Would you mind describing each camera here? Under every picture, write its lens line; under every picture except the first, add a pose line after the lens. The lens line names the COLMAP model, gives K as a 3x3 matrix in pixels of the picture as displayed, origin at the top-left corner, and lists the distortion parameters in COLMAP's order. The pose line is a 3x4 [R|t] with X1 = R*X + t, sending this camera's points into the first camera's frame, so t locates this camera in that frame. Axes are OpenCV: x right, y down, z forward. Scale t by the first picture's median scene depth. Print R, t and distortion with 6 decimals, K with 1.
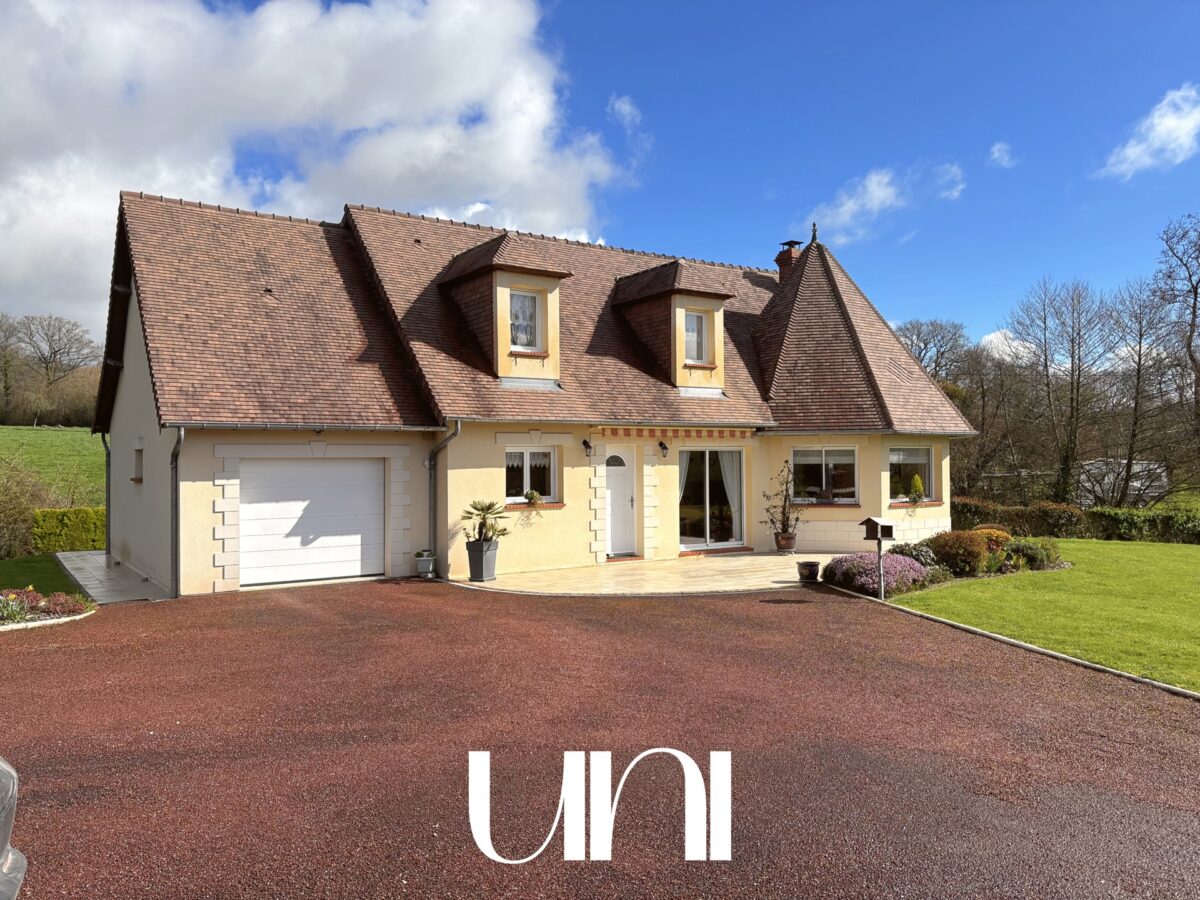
lens RADIAL K [[897.3, 0, 606.9], [0, 897.3, 447.6], [0, 0, 1]] dist [0.025975, -0.007455]
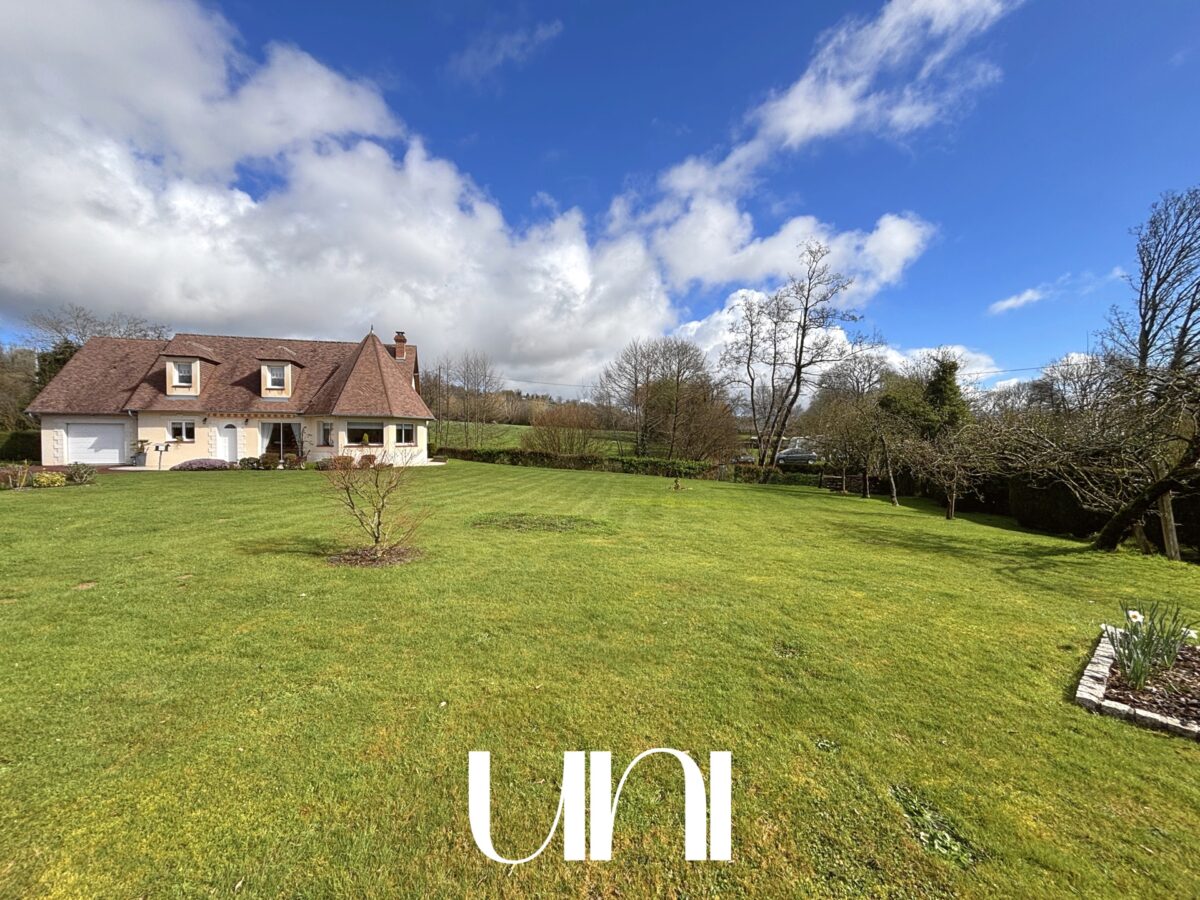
lens RADIAL K [[479.4, 0, 586.8], [0, 479.4, 449.4], [0, 0, 1]] dist [0.005526, 0.000141]
pose [[0.944315, 0.017607, -0.328571, 1.546909], [-0.005511, 0.999274, 0.037708, 0.025440], [0.328996, -0.033798, 0.943726, 0.013666]]
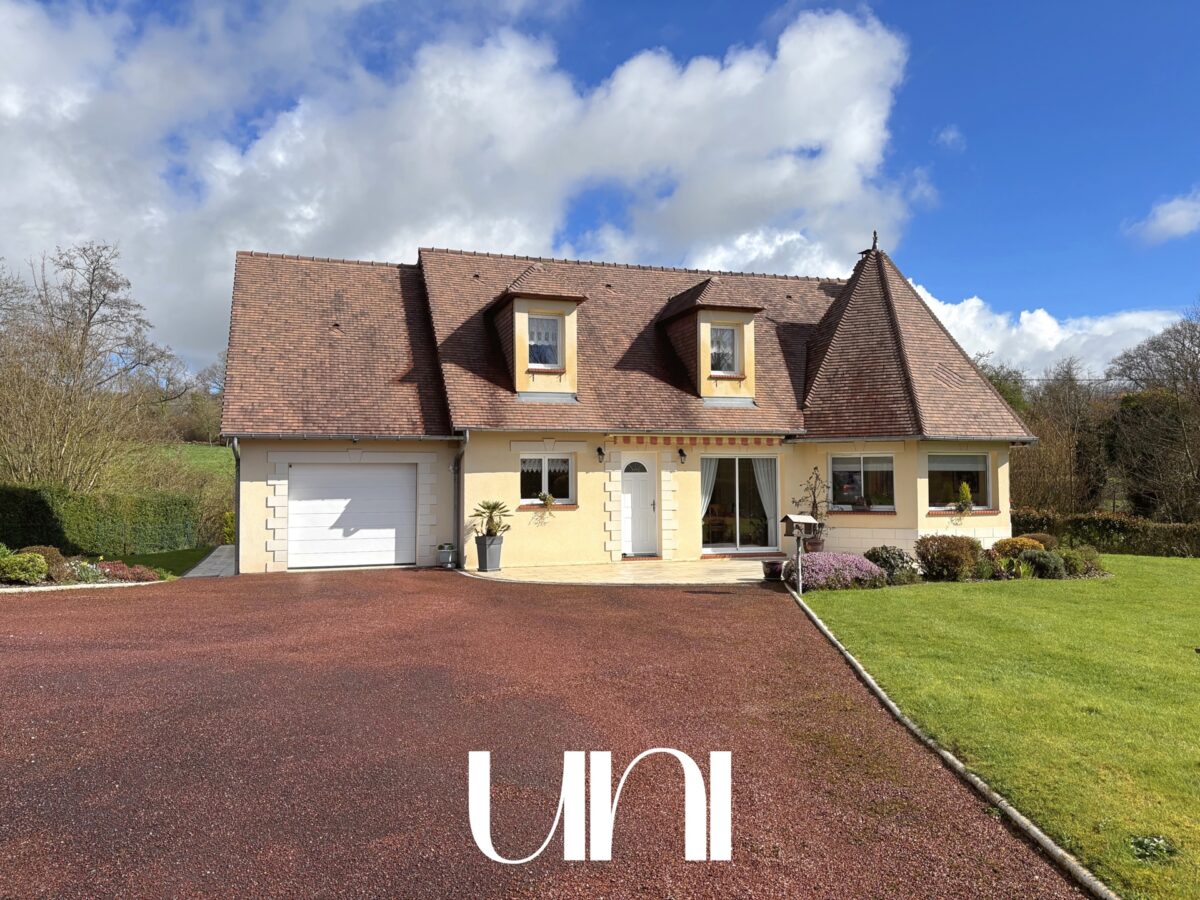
lens RADIAL K [[897.3, 0, 604.5], [0, 897.3, 447.0], [0, 0, 1]] dist [0.025975, -0.007455]
pose [[0.961706, -0.009692, -0.273913, 0.283820], [0.002983, 0.999685, -0.024901, 0.018290], [0.274068, 0.023131, 0.961432, -0.048457]]
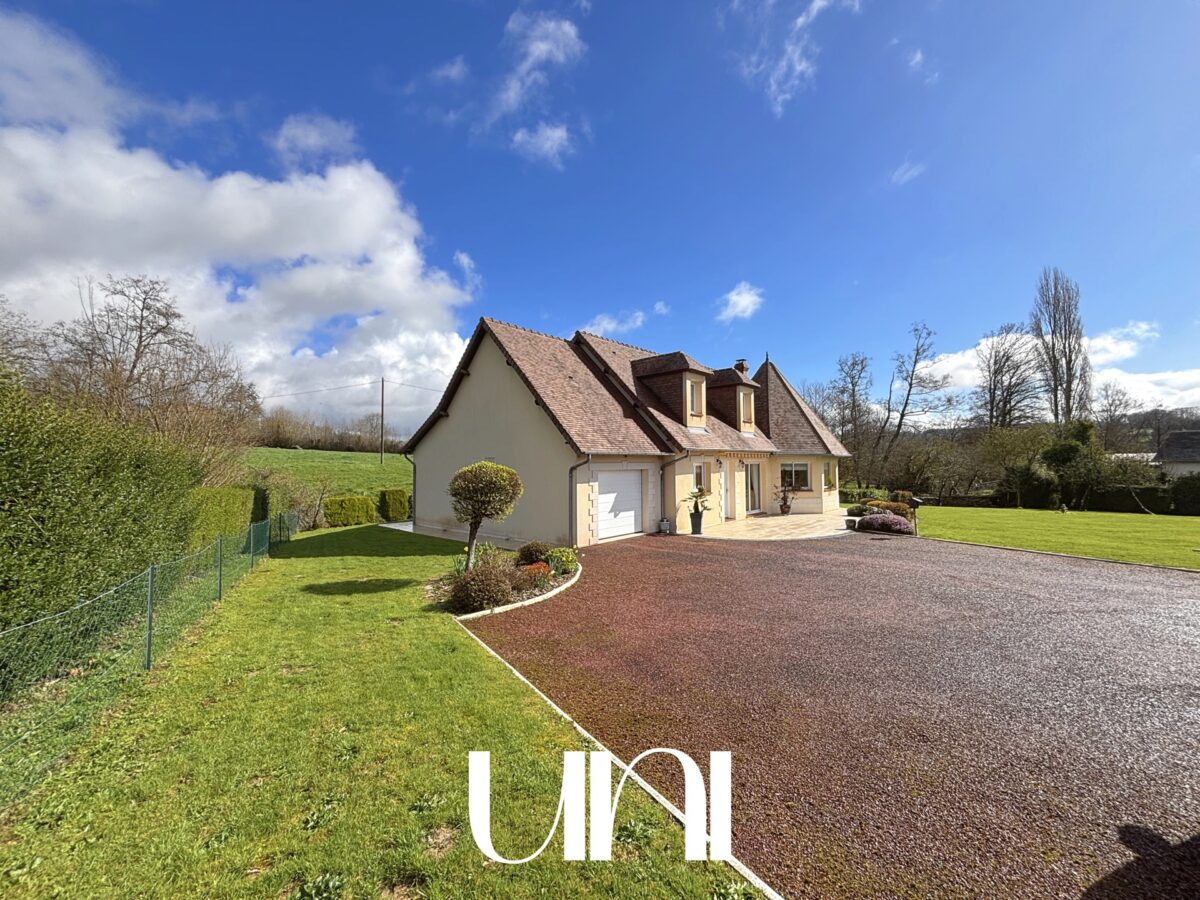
lens RADIAL K [[479.4, 0, 593.6], [0, 479.4, 454.5], [0, 0, 1]] dist [0.005526, 0.000141]
pose [[0.973544, 0.003234, 0.228478, -0.533080], [-0.002242, 0.999987, -0.004599, -0.013738], [-0.228490, 0.003965, 0.973538, 0.048912]]
